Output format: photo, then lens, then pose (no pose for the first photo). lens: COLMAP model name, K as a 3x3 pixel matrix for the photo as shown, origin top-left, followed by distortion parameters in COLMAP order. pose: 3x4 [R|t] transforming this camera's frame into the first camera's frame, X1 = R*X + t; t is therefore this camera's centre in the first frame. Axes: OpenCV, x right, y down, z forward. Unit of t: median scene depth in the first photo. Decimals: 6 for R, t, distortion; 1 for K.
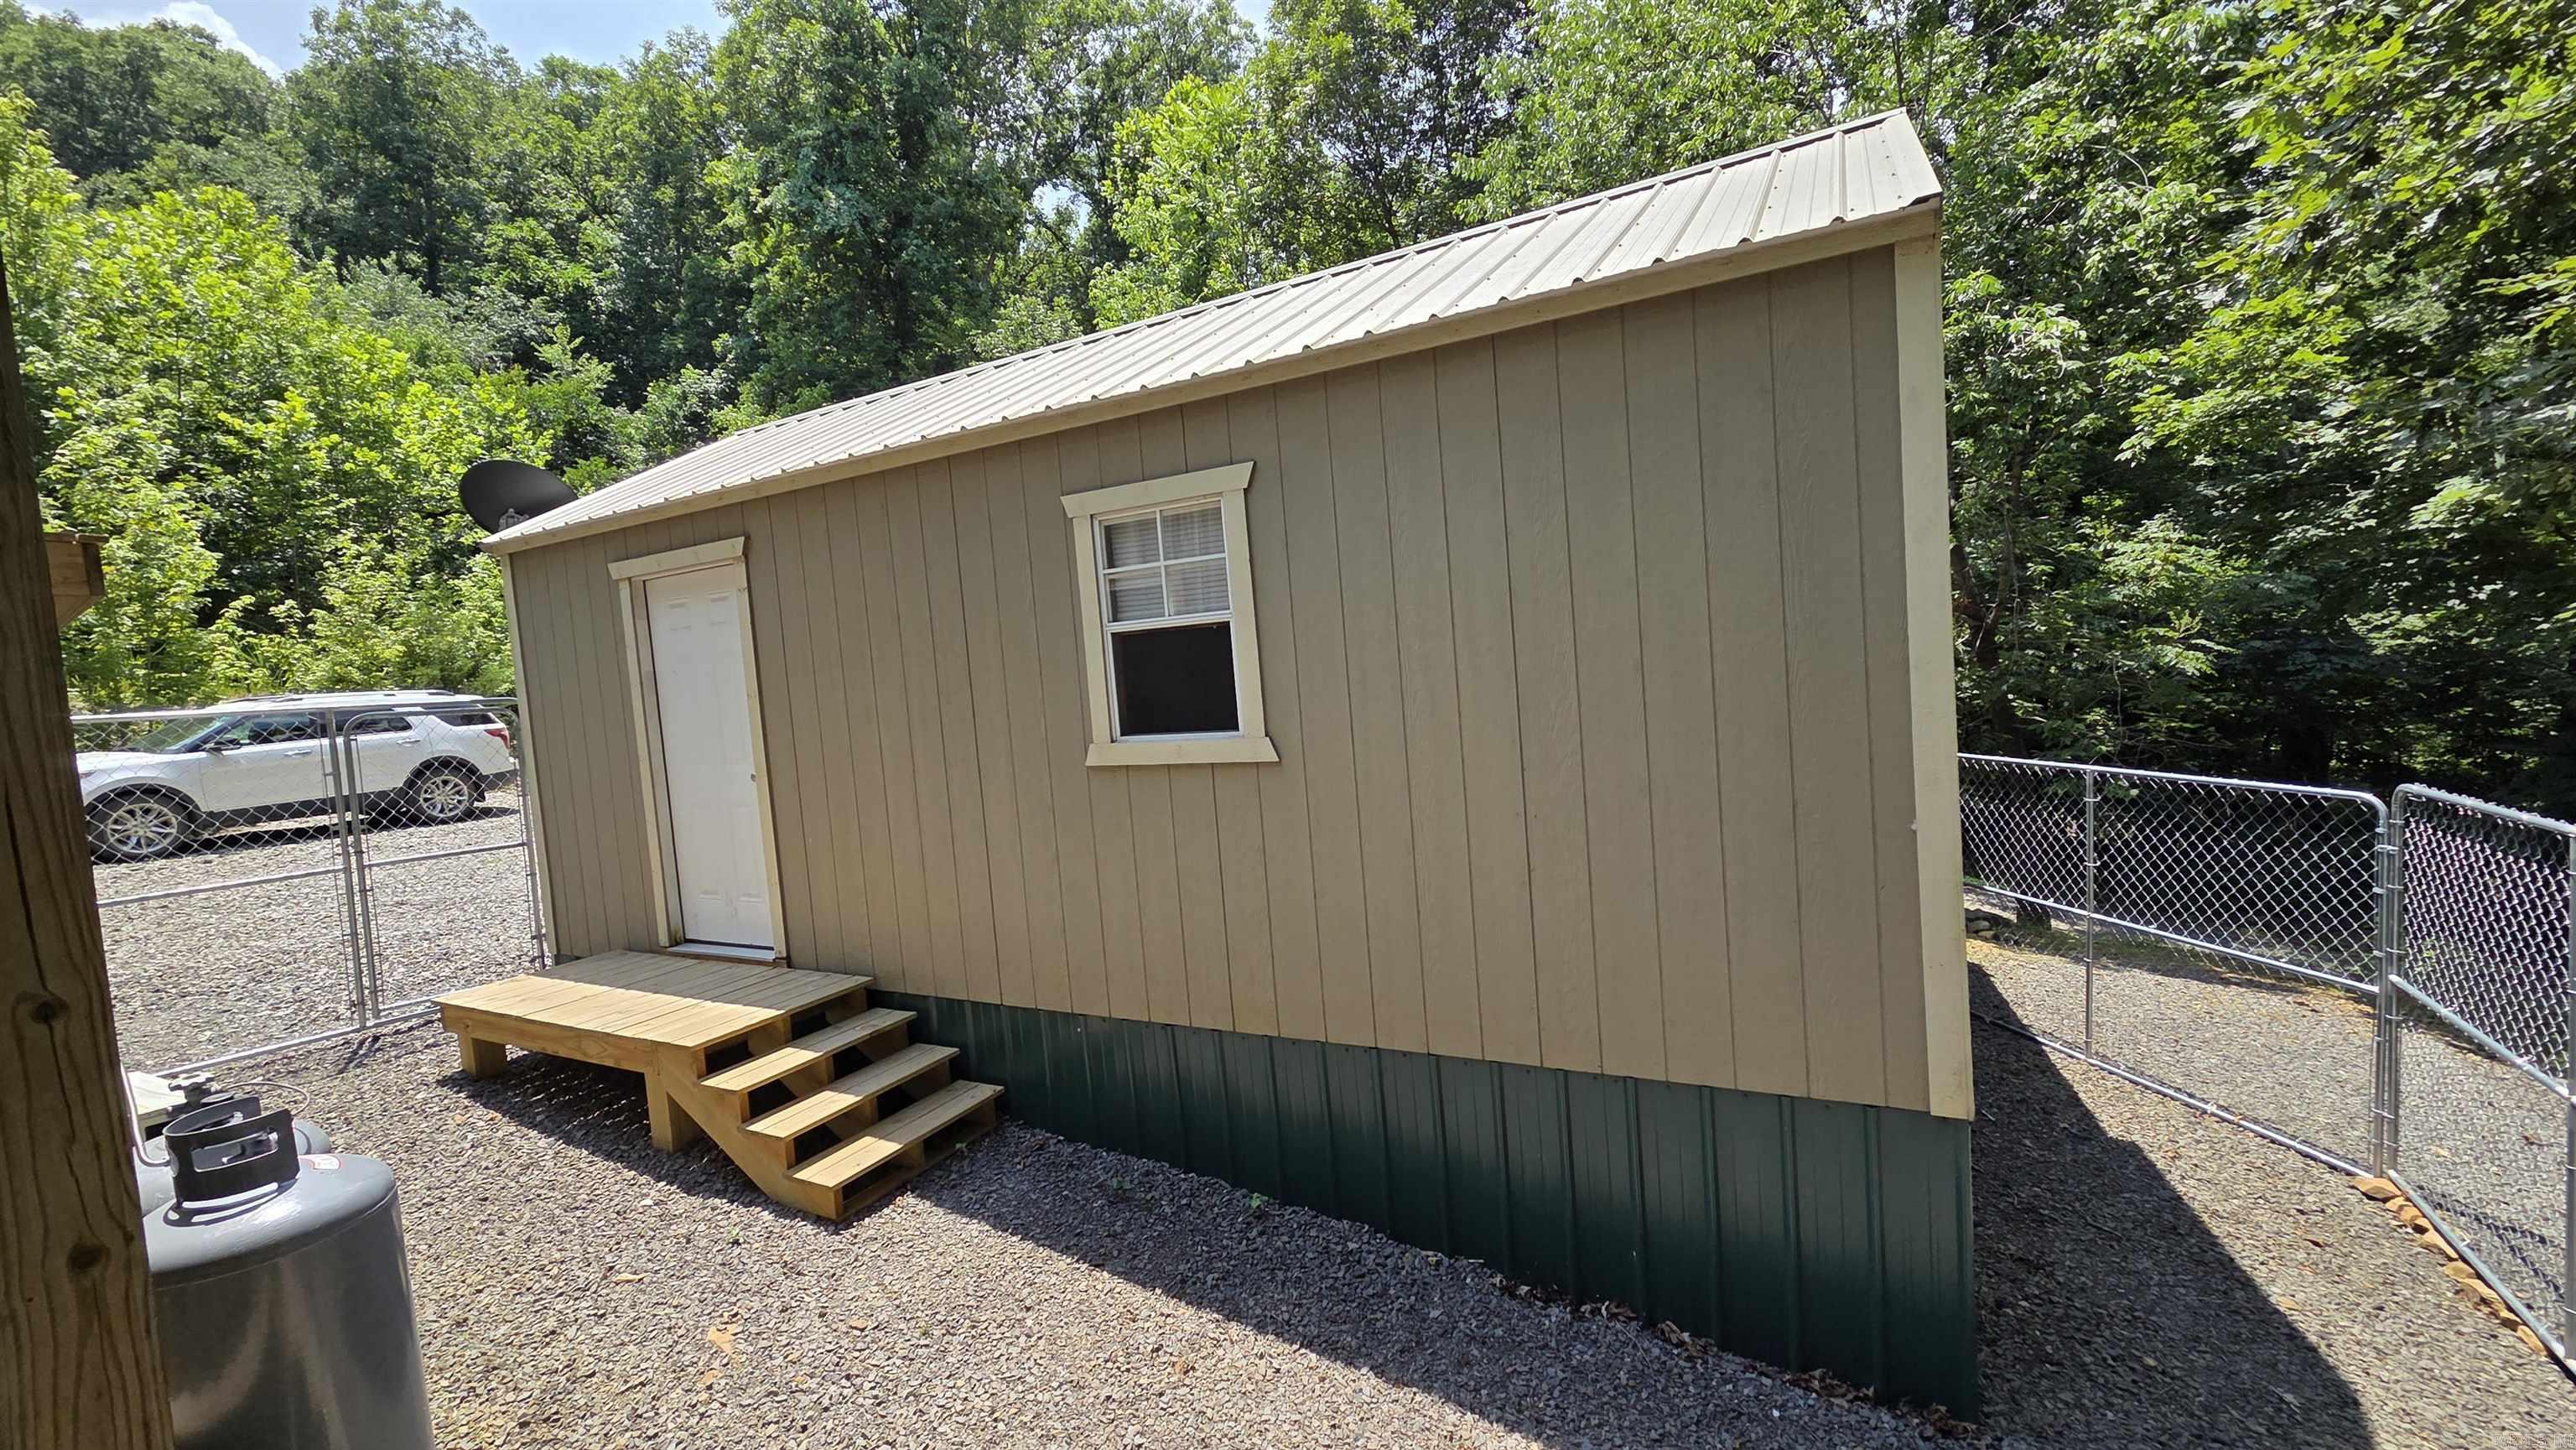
lens RADIAL K [[1055.2, 0, 1288.6], [0, 1055.2, 720.0], [0, 0, 1]] dist [0.003600, -0.001272]
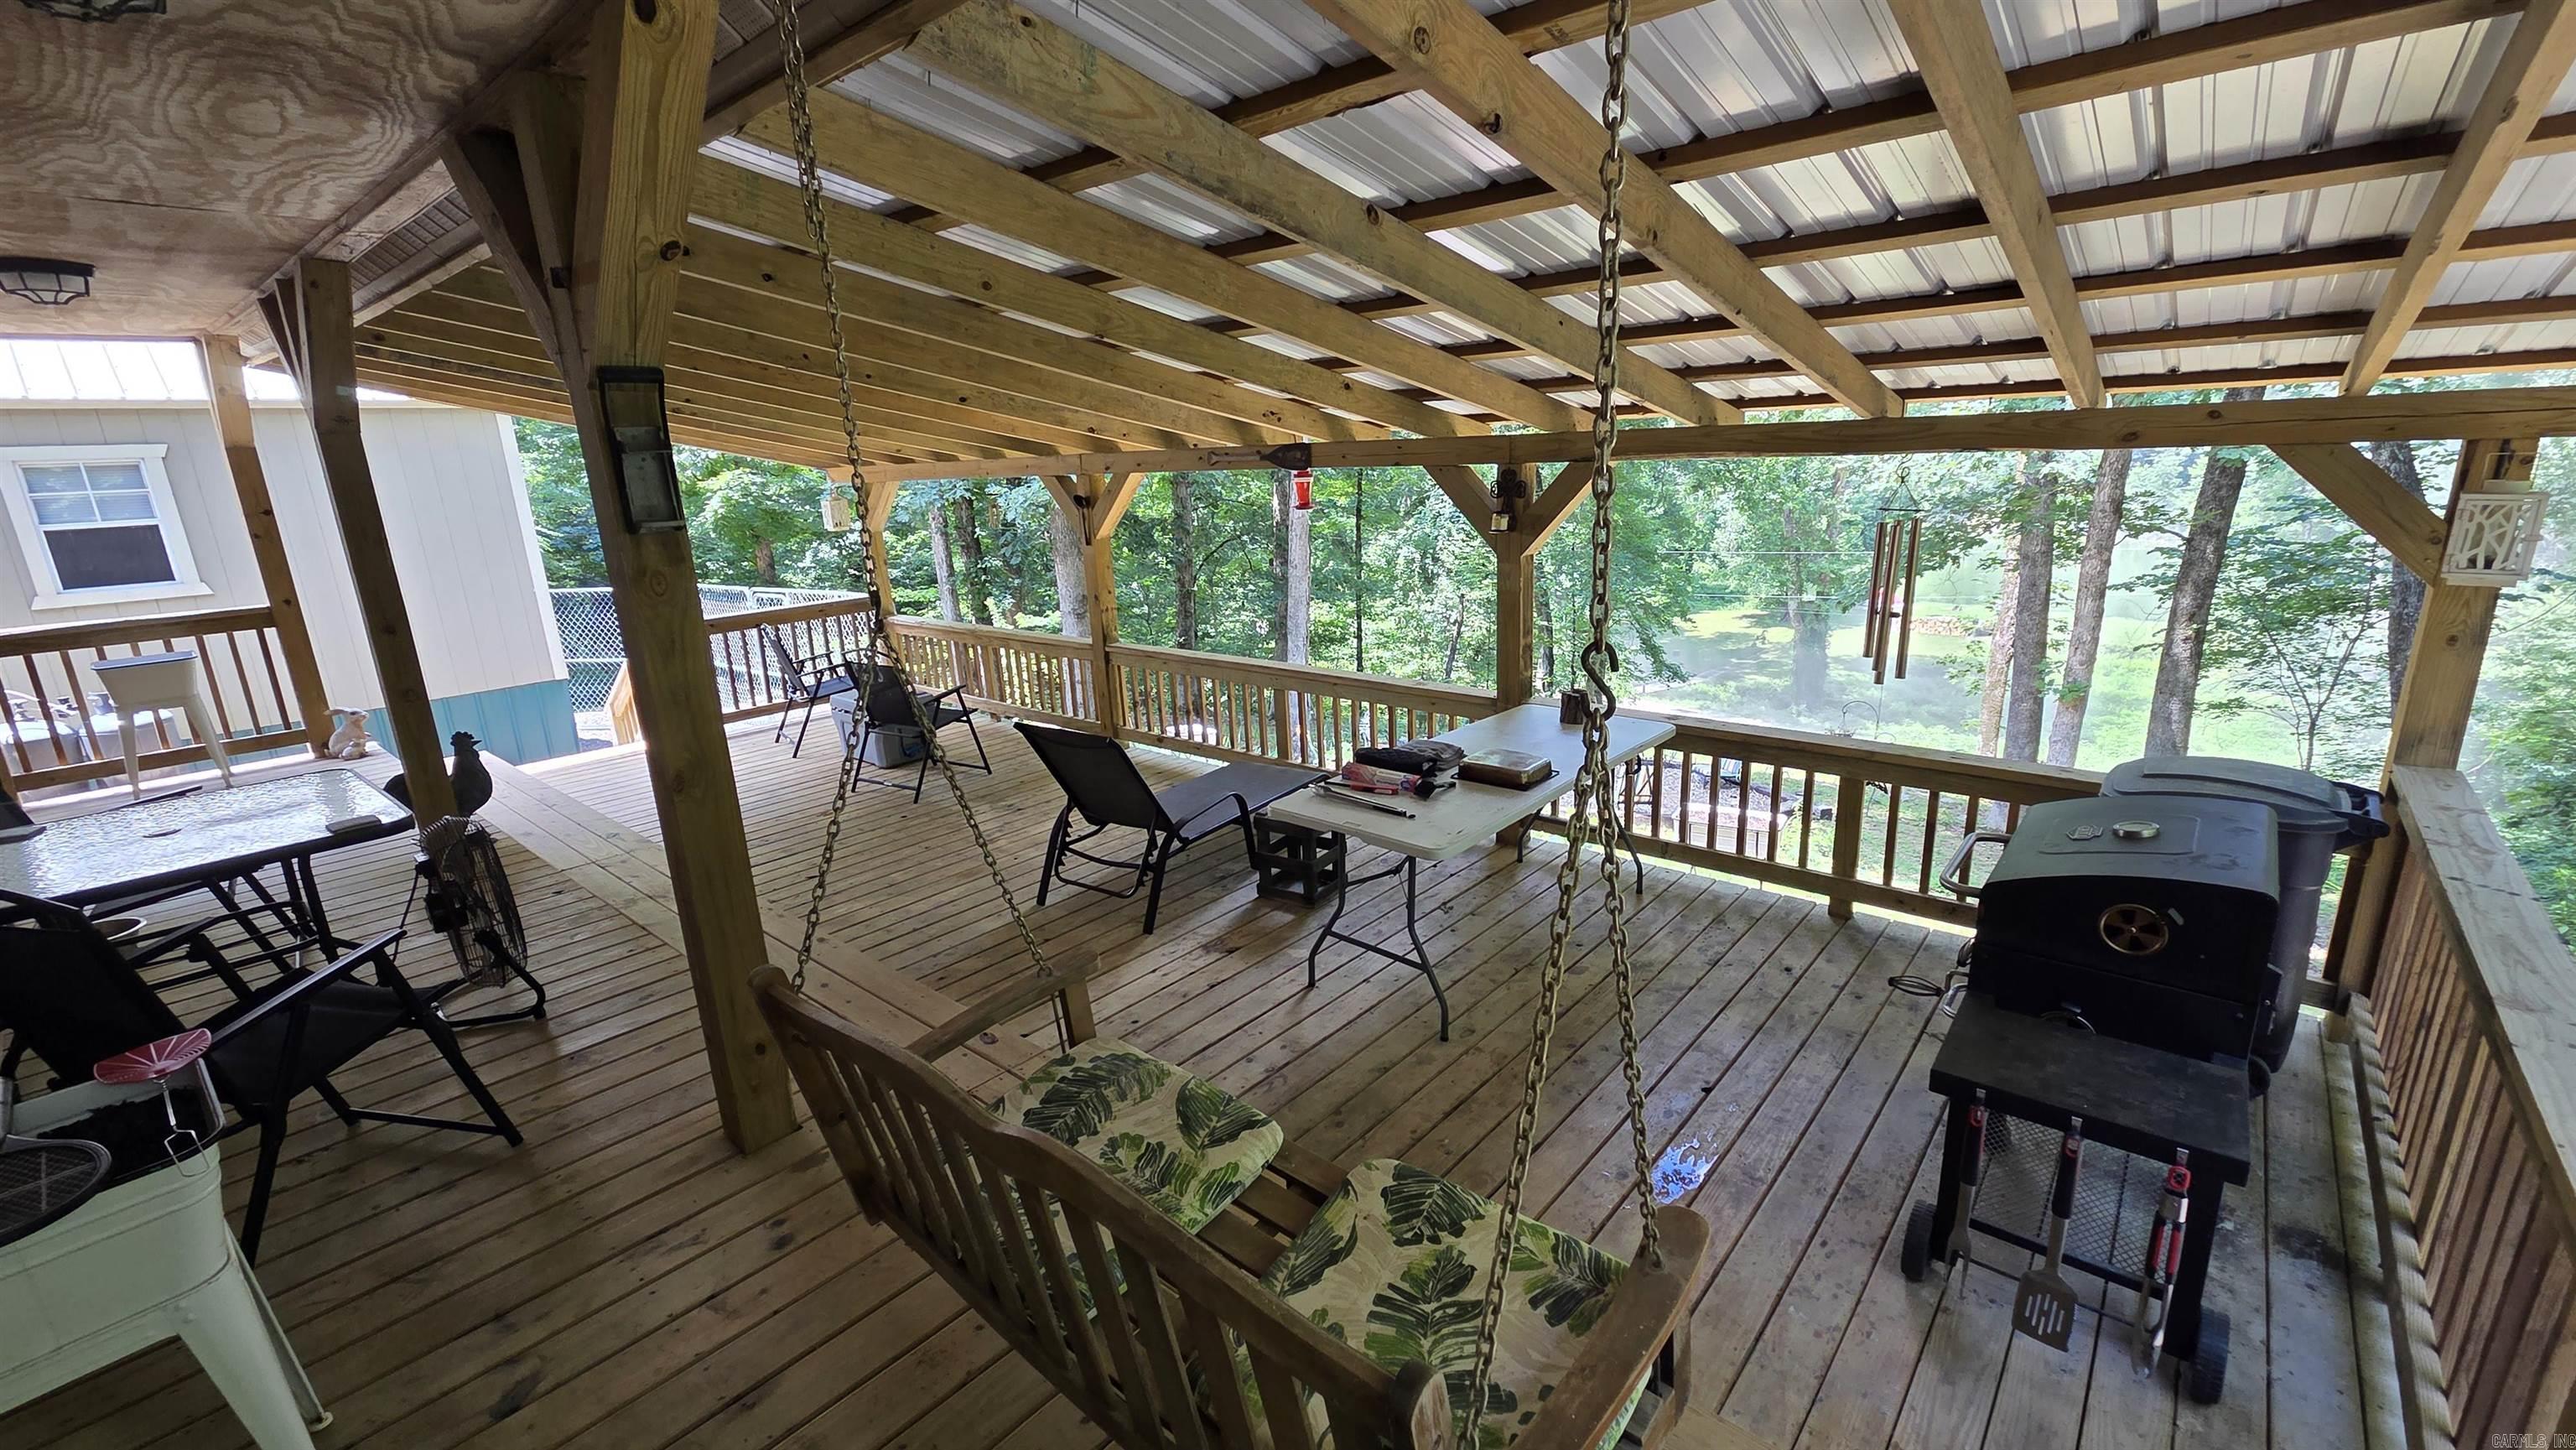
lens RADIAL K [[1055.2, 0, 1300.9], [0, 1055.2, 737.8], [0, 0, 1]] dist [0.003600, -0.001272]
pose [[0.216542, -0.193400, 0.956925, -1.562975], [0.084862, 0.980200, 0.178901, 0.126155], [-0.972578, 0.042467, 0.228667, -1.512007]]
